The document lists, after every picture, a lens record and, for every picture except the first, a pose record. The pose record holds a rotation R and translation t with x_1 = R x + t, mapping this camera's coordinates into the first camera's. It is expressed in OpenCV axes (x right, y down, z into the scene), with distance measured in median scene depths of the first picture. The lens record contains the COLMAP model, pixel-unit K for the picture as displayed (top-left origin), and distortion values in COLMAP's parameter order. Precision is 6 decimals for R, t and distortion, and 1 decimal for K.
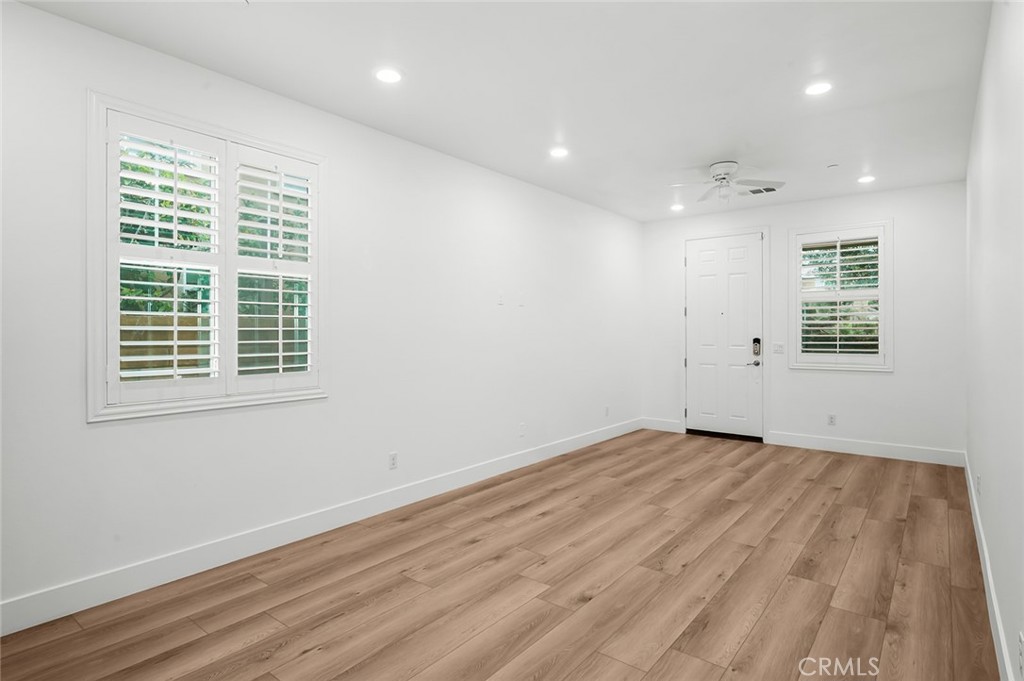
lens RADIAL K [[545.7, 0, 513.1], [0, 545.7, 330.0], [0, 0, 1]] dist [0.008555, 0.001001]
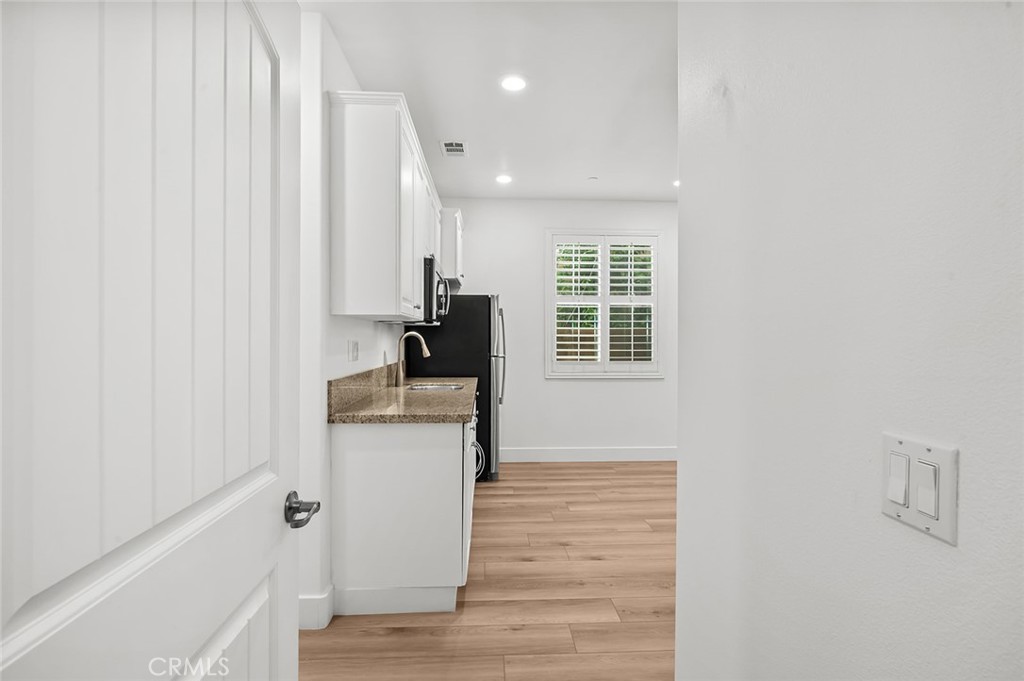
lens RADIAL K [[545.7, 0, 512.8], [0, 545.7, 344.3], [0, 0, 1]] dist [0.008555, 0.001001]
pose [[0.664256, 0.002732, -0.747500, 0.659154], [0.000083, 0.999993, 0.003728, 0.019696], [0.747505, -0.002538, 0.664251, -0.467006]]
